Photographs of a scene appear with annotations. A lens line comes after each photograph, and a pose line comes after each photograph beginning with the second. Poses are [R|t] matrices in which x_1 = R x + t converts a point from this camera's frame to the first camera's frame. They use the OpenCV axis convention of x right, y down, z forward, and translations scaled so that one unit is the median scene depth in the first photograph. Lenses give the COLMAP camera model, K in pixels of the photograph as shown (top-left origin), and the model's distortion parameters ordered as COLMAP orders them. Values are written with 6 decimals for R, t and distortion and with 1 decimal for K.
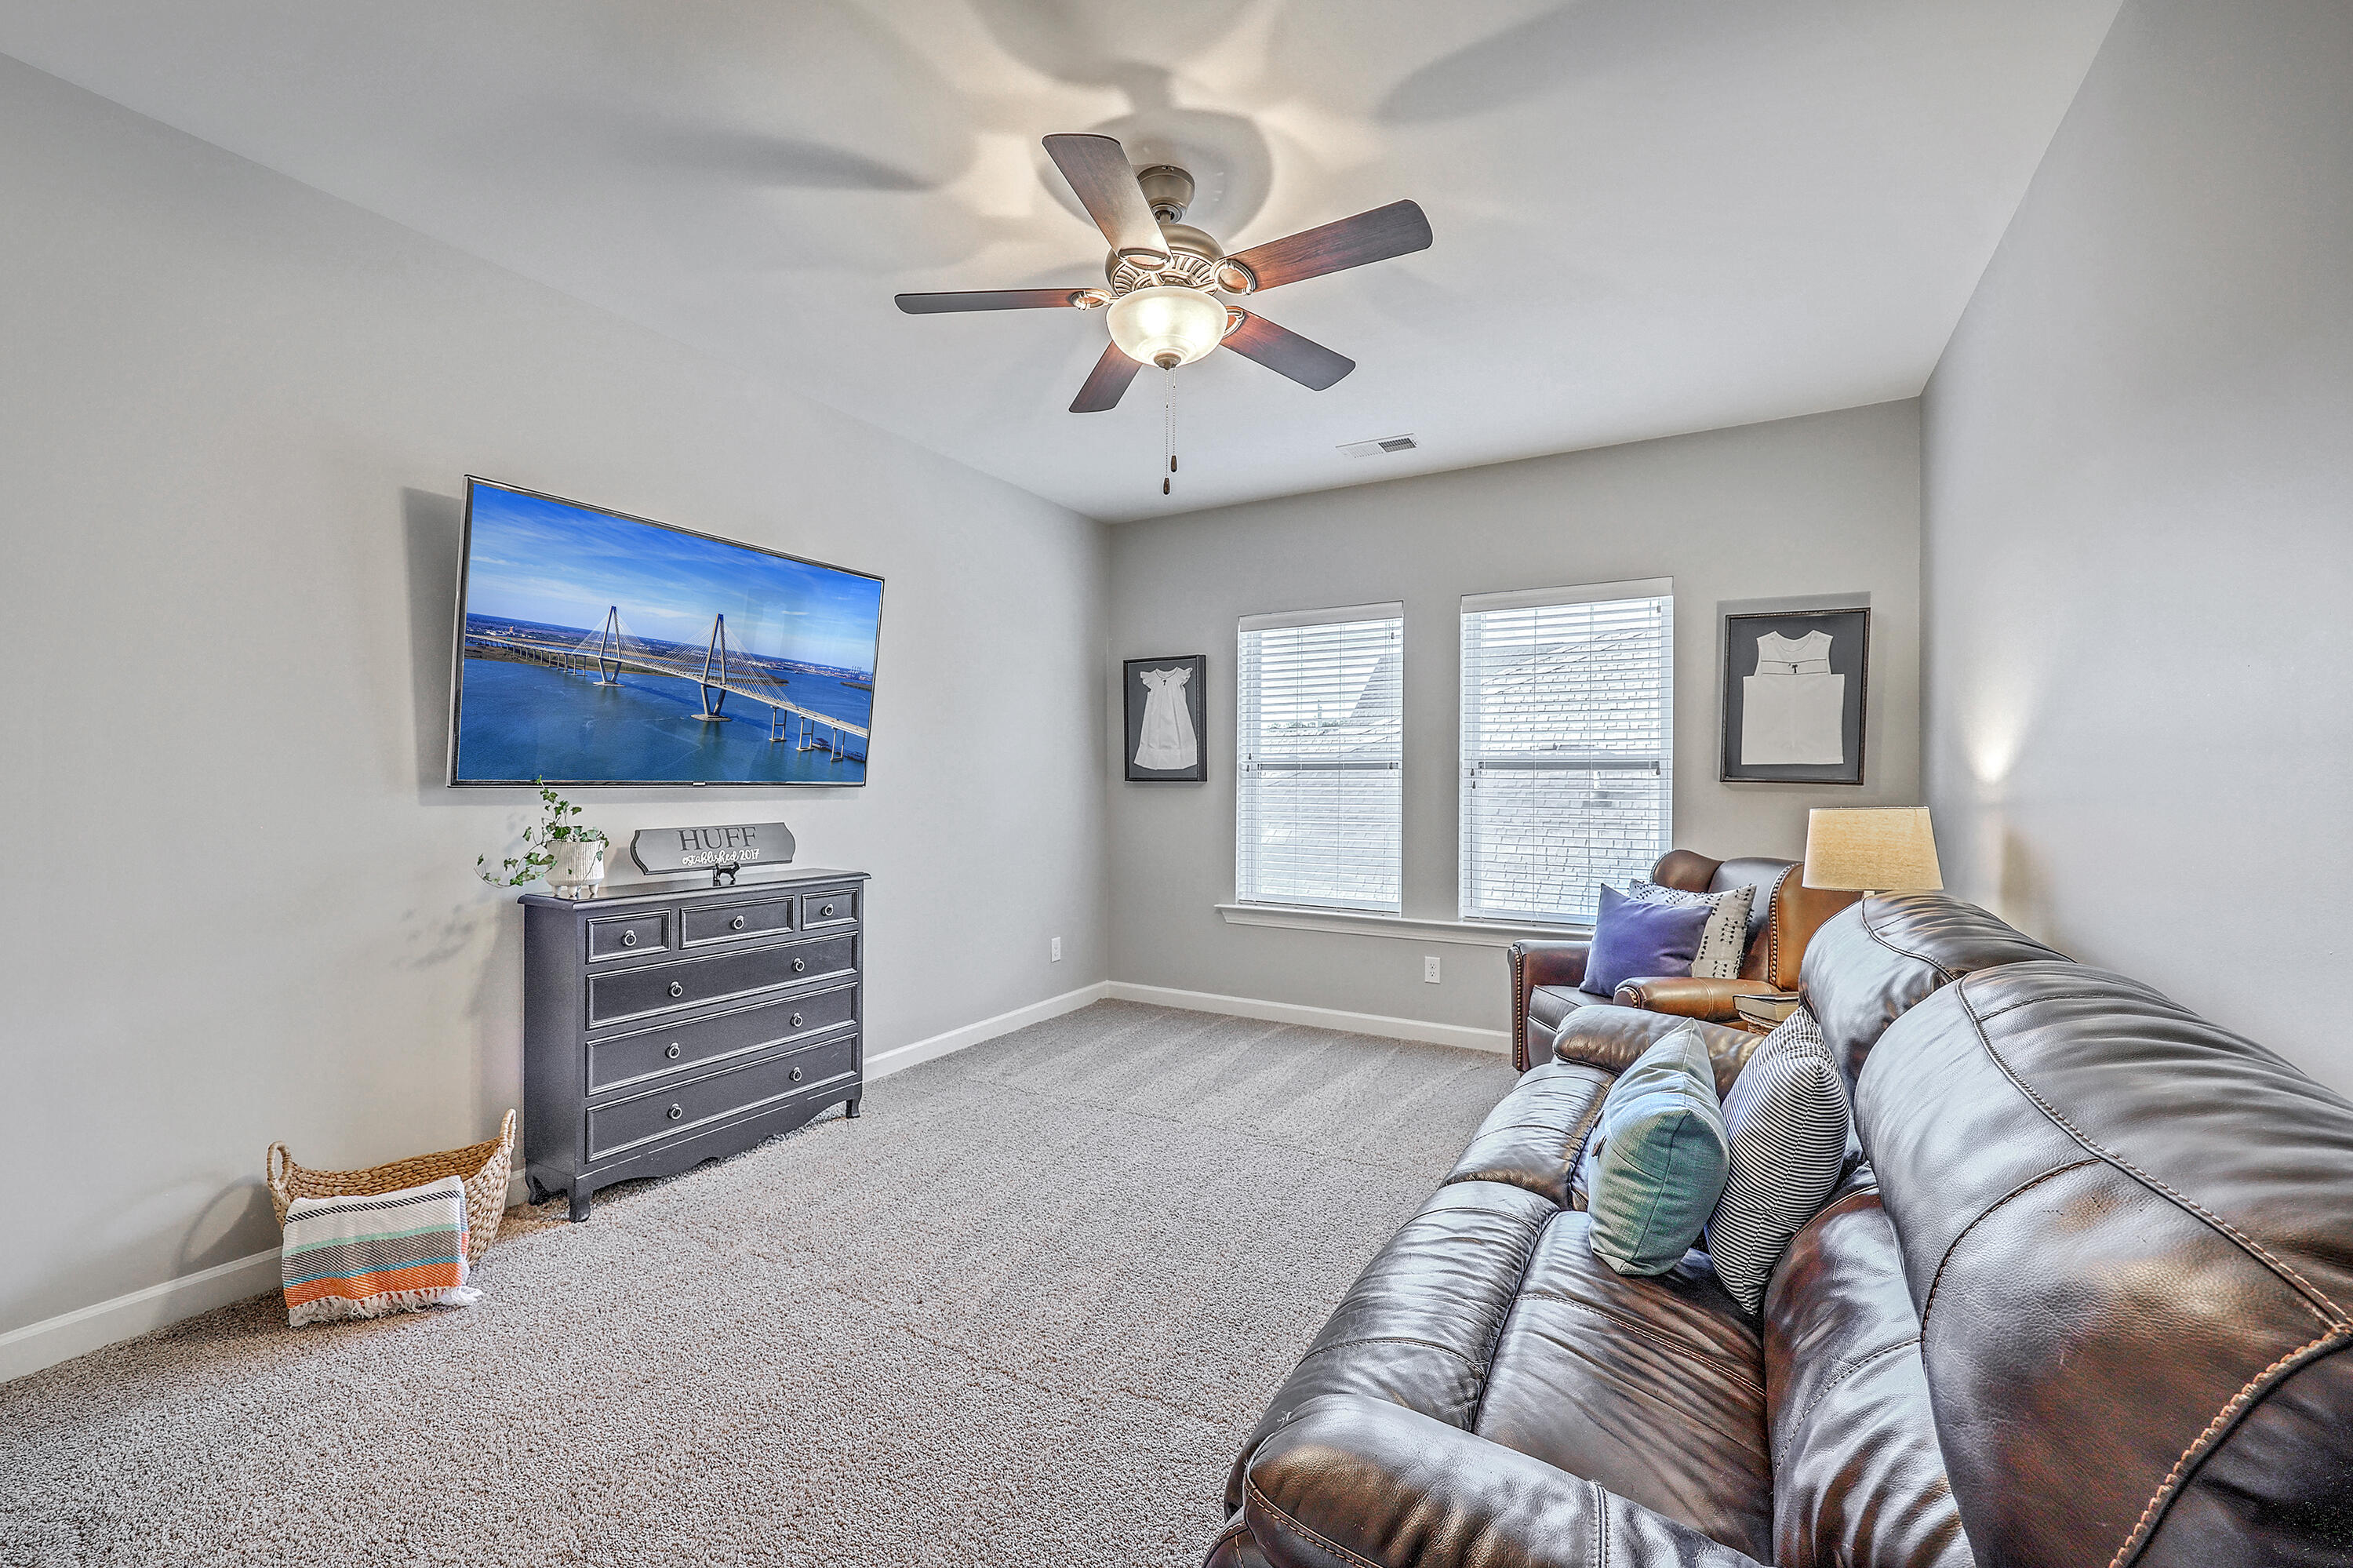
lens RADIAL K [[972.2, 0, 1176.5], [0, 972.2, 784.0], [0, 0, 1]] dist [0.011763, 0.000079]
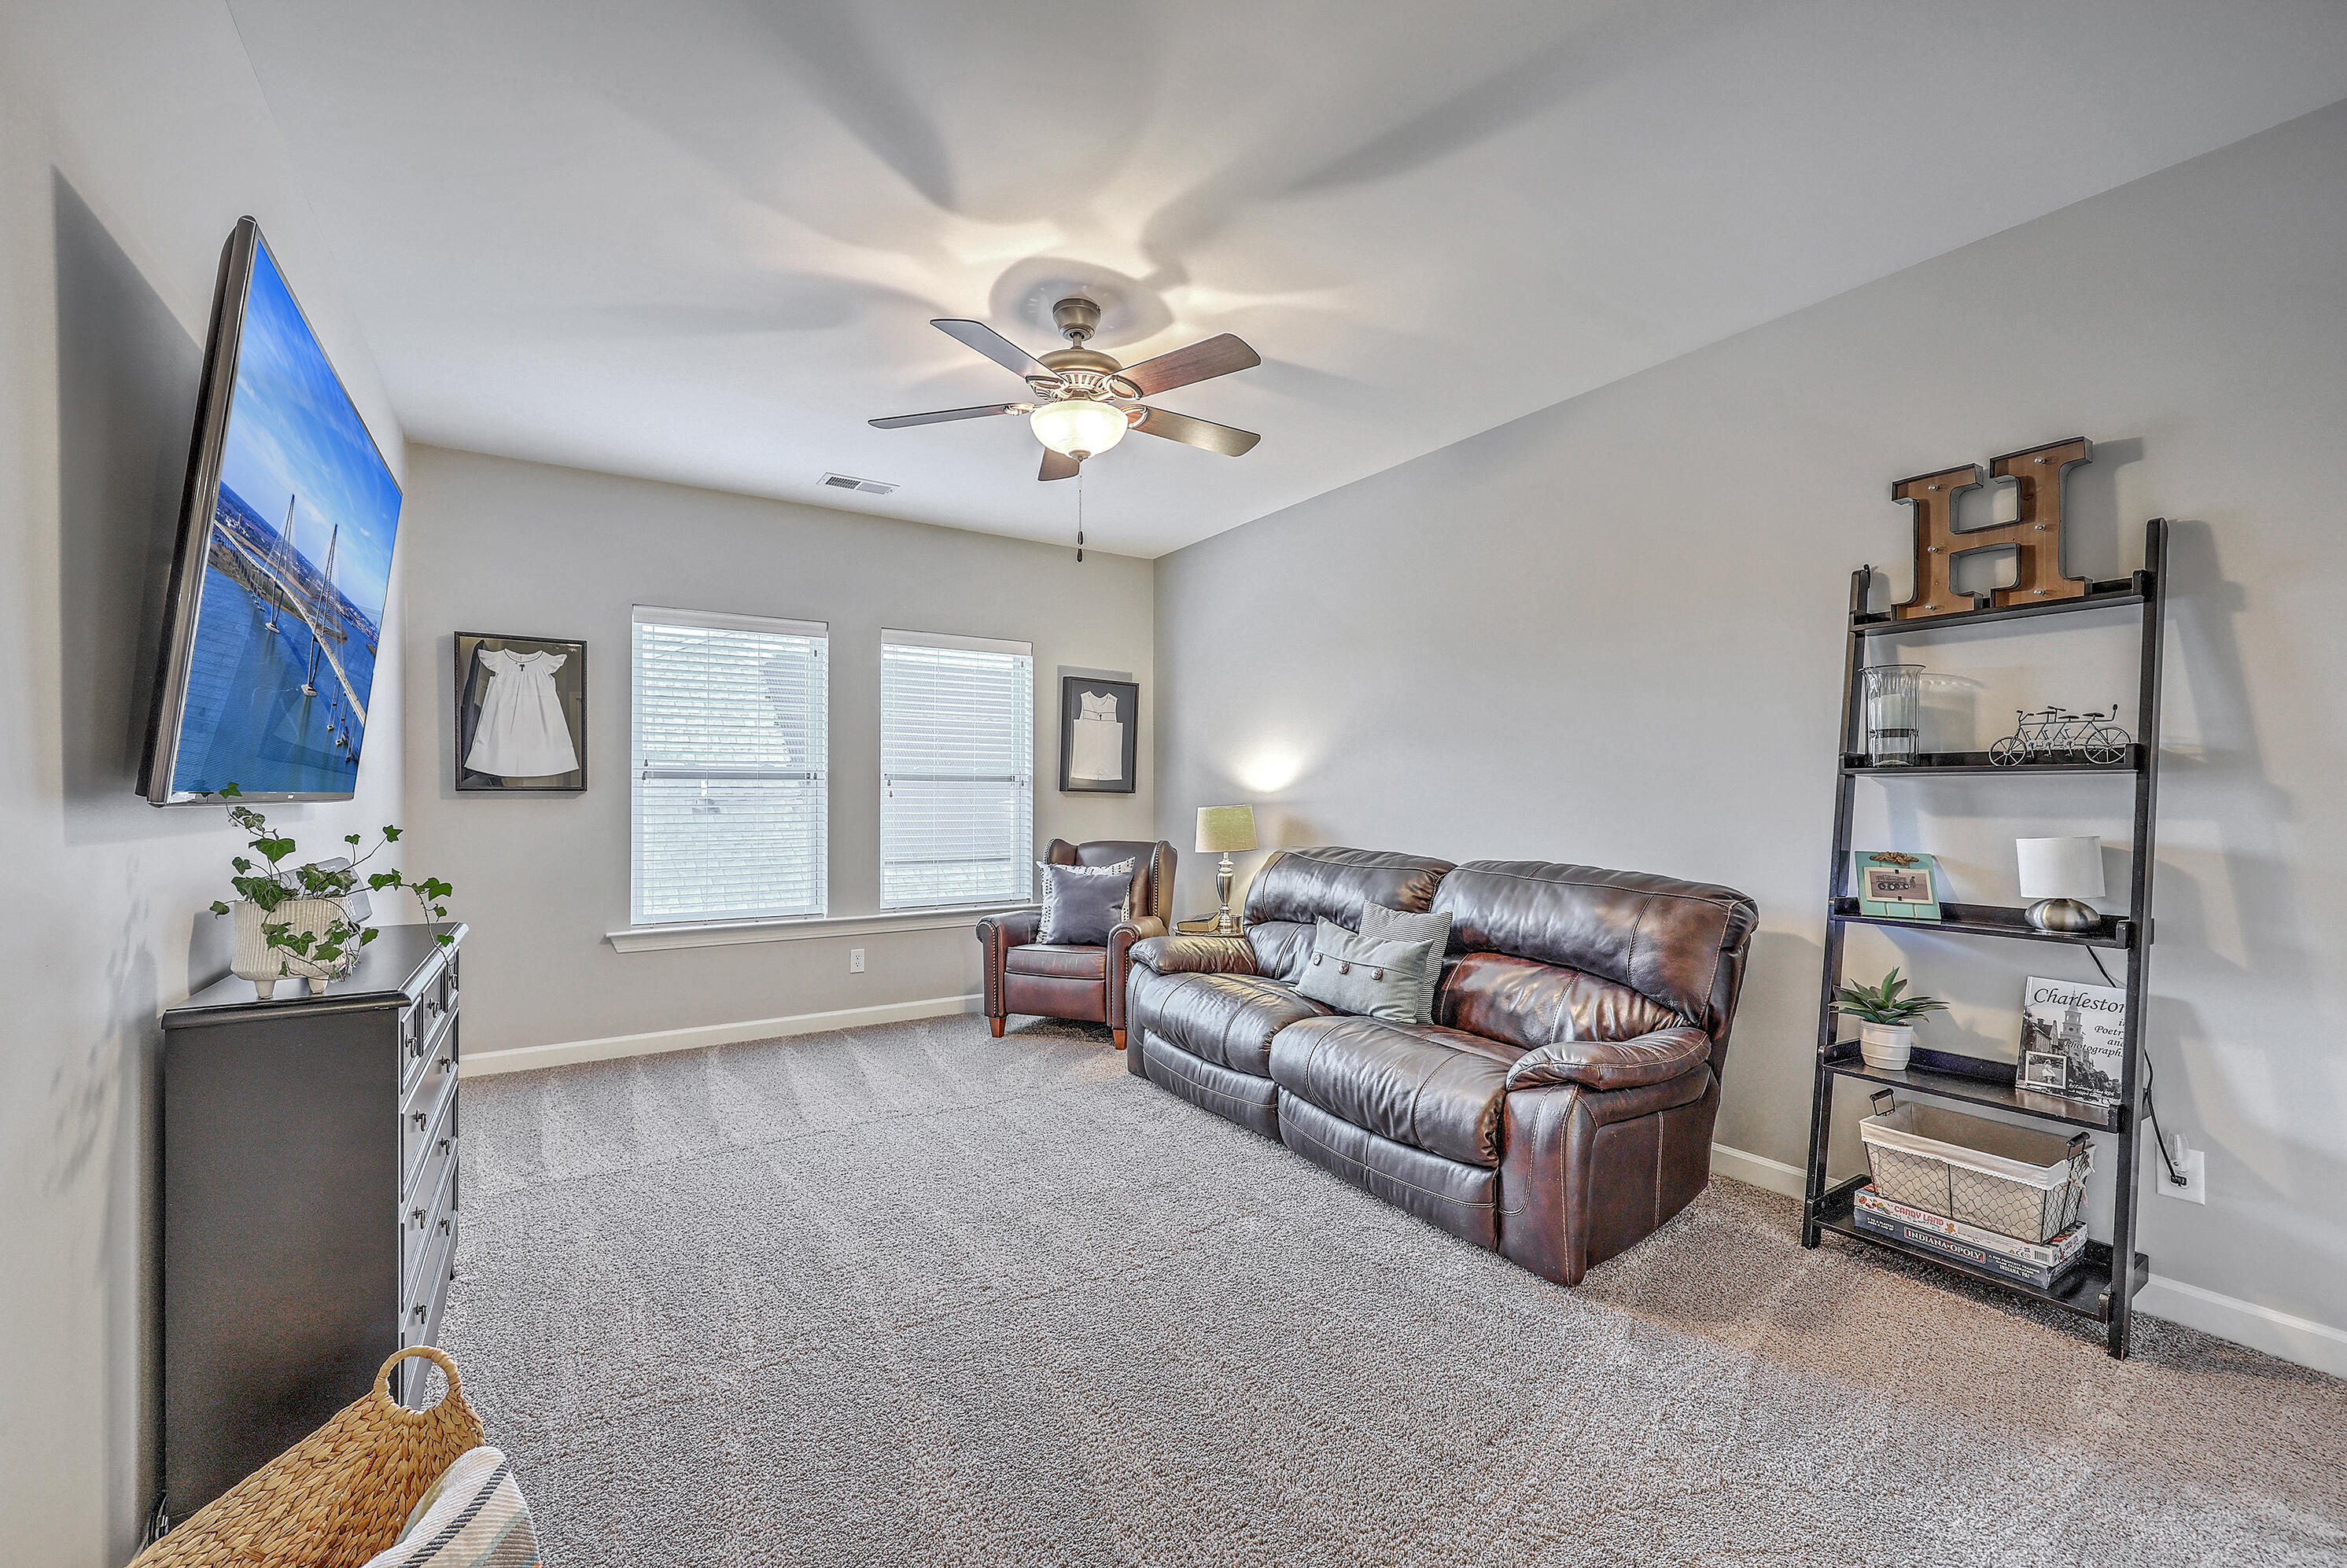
lens RADIAL K [[969.6, 0, 1173.5], [0, 969.6, 784.0], [0, 0, 1]] dist [0.011763, 0.000079]
pose [[0.455154, 0.005752, 0.890394, -0.601307], [0.000909, 0.999976, -0.006925, -0.002306], [-0.890412, 0.003961, 0.455137, 0.189397]]
